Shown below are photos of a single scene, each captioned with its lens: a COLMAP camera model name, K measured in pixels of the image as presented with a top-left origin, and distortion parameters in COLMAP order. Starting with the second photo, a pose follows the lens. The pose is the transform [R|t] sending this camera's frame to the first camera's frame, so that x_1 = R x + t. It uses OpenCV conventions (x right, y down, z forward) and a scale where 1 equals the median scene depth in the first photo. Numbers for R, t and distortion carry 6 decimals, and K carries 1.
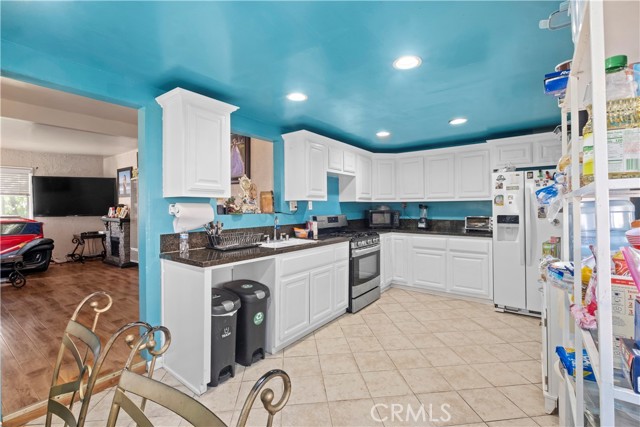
lens RADIAL K [[284.8, 0, 321.4], [0, 284.8, 207.0], [0, 0, 1]] dist [0.002155, -0.003812]
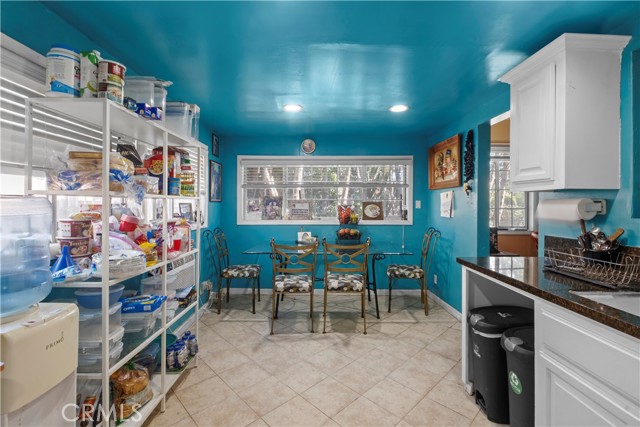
lens RADIAL K [[284.8, 0, 320.3], [0, 284.8, 204.2], [0, 0, 1]] dist [0.002155, -0.003812]
pose [[-0.791887, 0.000971, -0.610667, 0.269899], [-0.001727, 0.999991, 0.003829, 0.000073], [0.610665, 0.004086, -0.791878, 0.672735]]
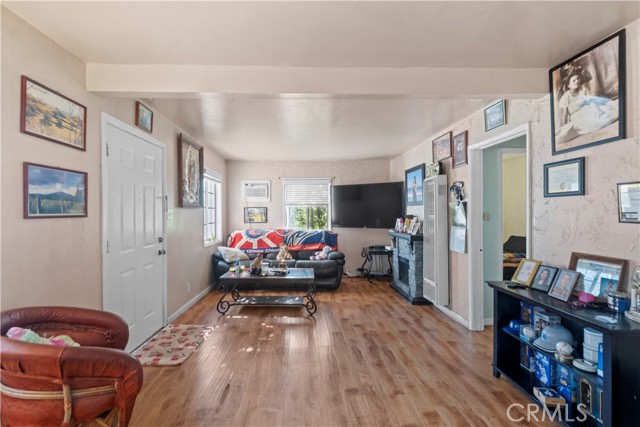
lens RADIAL K [[284.8, 0, 311.9], [0, 284.8, 212.2], [0, 0, 1]] dist [0.002155, -0.003812]
pose [[0.622199, 0.002494, -0.782855, -0.387650], [-0.003916, 0.999992, 0.000073, -0.024056], [0.782850, 0.003020, 0.622204, 0.458441]]
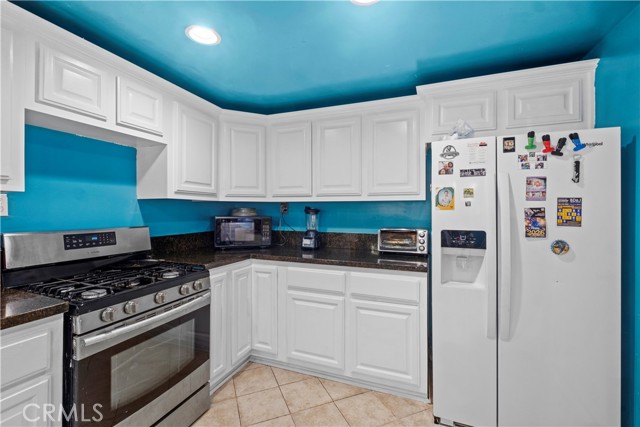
lens RADIAL K [[284.8, 0, 319.9], [0, 284.8, 210.6], [0, 0, 1]] dist [0.002155, -0.003812]
pose [[0.963757, 0.008062, 0.266661, 0.237598], [-0.008796, 0.999960, 0.001559, -0.002327], [-0.266638, -0.003848, 0.963789, 0.479825]]
